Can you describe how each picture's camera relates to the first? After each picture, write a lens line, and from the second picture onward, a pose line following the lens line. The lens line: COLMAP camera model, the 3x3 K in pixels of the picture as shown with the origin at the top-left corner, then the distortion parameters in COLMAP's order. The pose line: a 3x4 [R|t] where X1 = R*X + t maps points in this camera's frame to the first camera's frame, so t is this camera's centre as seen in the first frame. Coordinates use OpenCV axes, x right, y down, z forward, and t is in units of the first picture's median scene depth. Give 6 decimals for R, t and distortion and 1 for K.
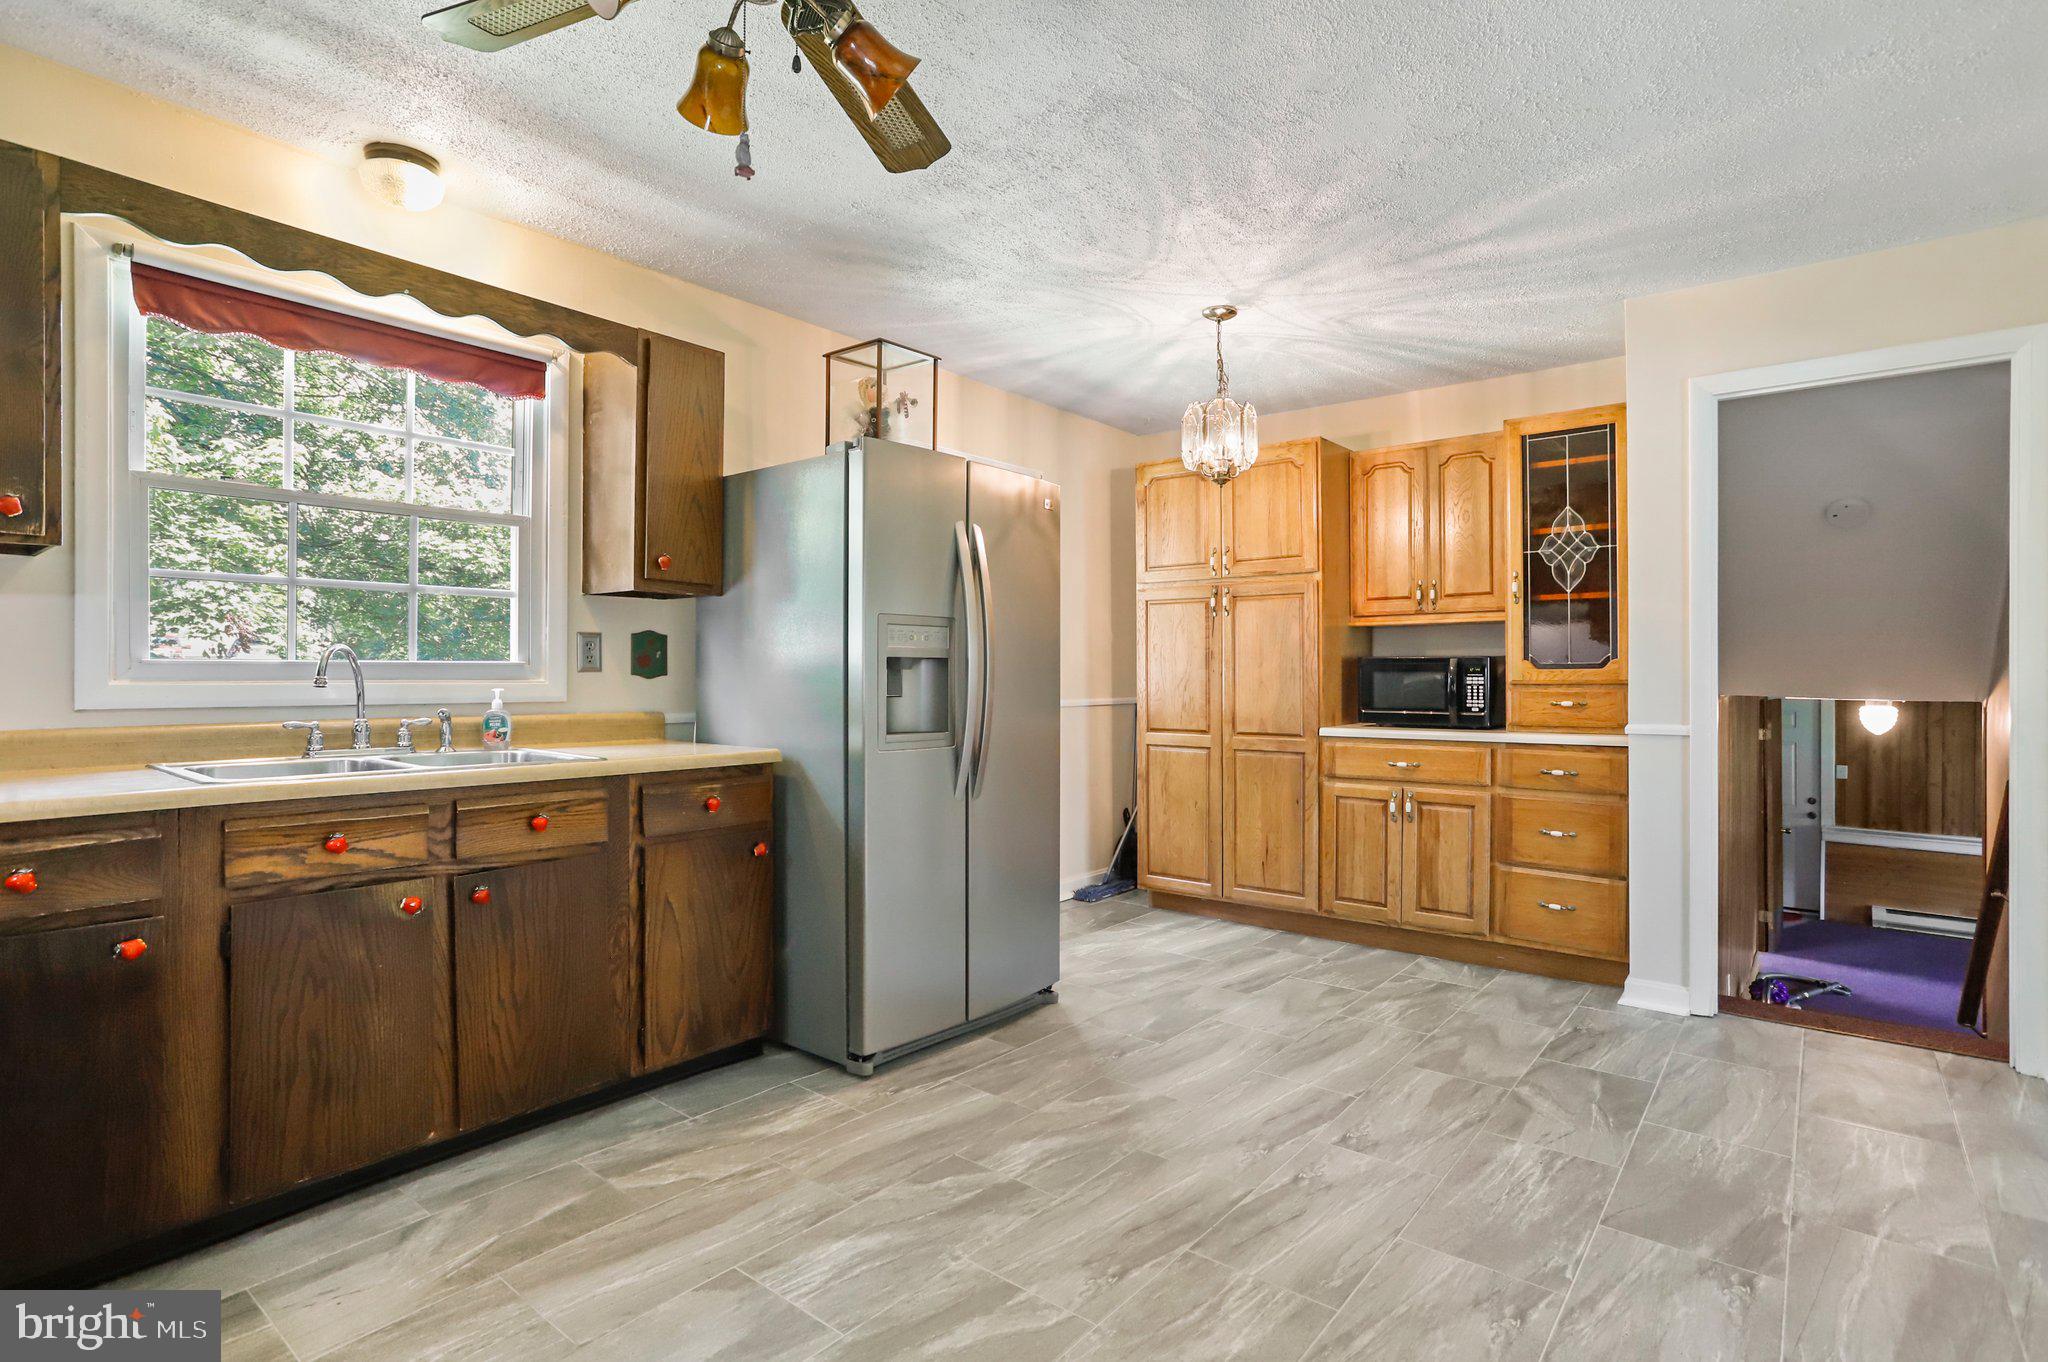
lens RADIAL K [[982.6, 0, 1022.8], [0, 982.6, 681.1], [0, 0, 1]] dist [-0.022820, 0.002124]
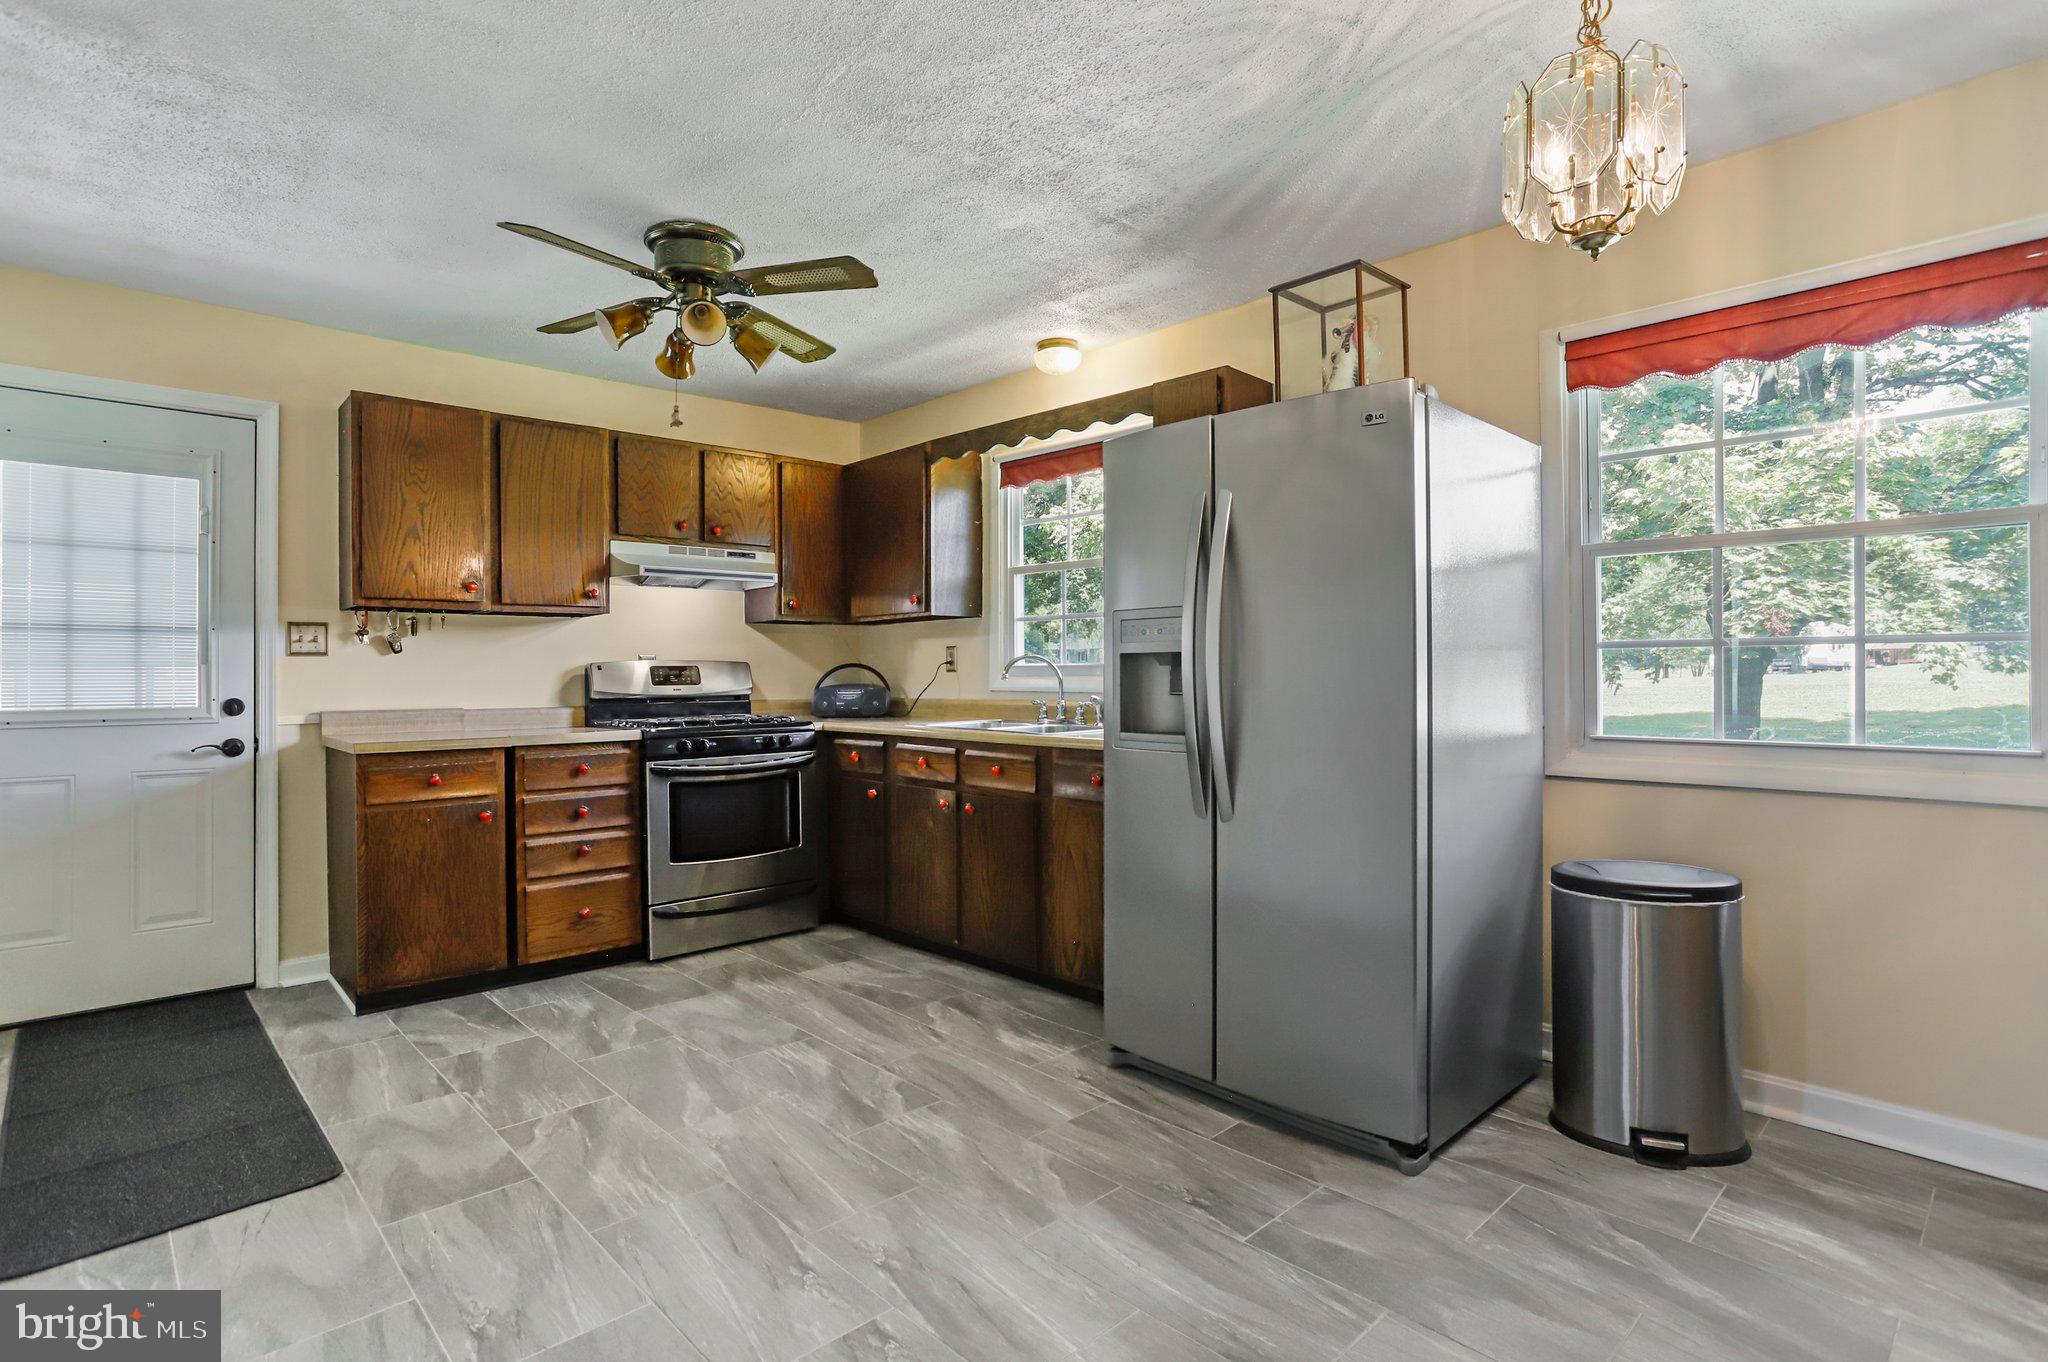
lens RADIAL K [[1023.9, 0, 1024.5], [0, 1023.9, 661.4], [0, 0, 1]] dist [-0.032258, 0.013390]
pose [[-0.123548, -0.016306, -0.992205, 0.664010], [0.001697, 0.999860, -0.016643, 0.002362], [0.992337, -0.003740, -0.123503, 0.761741]]
